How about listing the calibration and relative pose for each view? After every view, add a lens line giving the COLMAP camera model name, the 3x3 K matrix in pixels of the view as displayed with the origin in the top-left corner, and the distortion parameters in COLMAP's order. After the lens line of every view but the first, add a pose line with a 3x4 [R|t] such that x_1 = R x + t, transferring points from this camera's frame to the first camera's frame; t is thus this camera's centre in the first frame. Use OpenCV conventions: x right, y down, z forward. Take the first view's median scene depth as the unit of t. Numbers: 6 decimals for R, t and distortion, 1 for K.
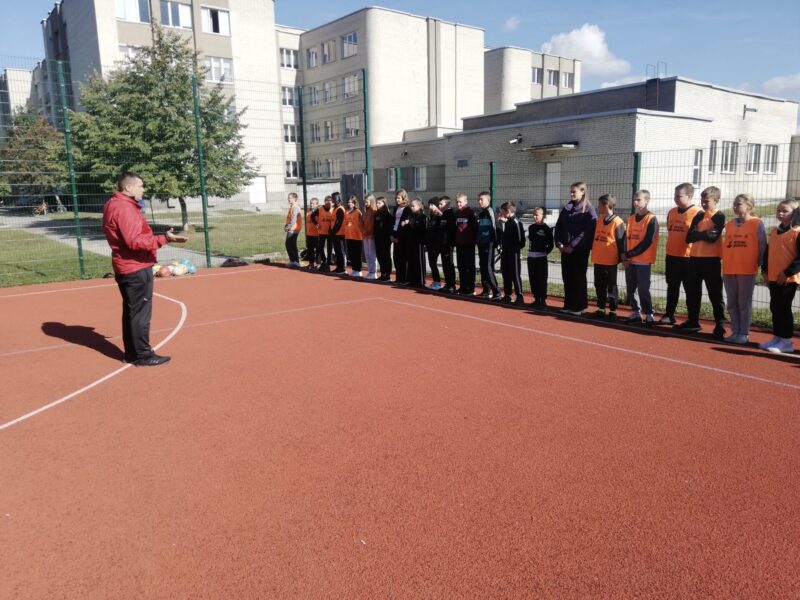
lens RADIAL K [[609.1, 0, 400.0], [0, 609.1, 300.0], [0, 0, 1]] dist [0.074241, -0.104429]
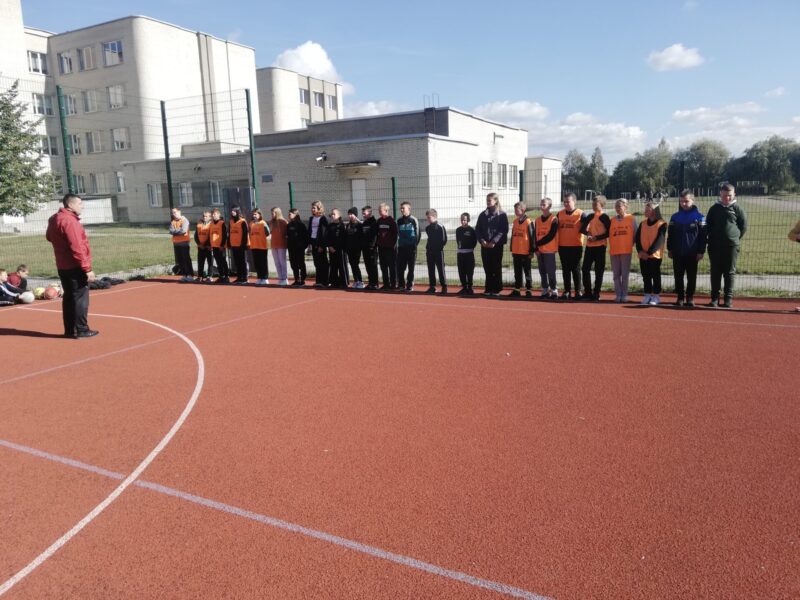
lens RADIAL K [[609.1, 0, 400.0], [0, 609.1, 300.0], [0, 0, 1]] dist [0.074241, -0.104429]
pose [[0.916760, -0.075861, 0.392169, -0.125796], [0.085832, 0.996278, -0.007926, 0.008076], [-0.390108, 0.040927, 0.919859, -0.030510]]
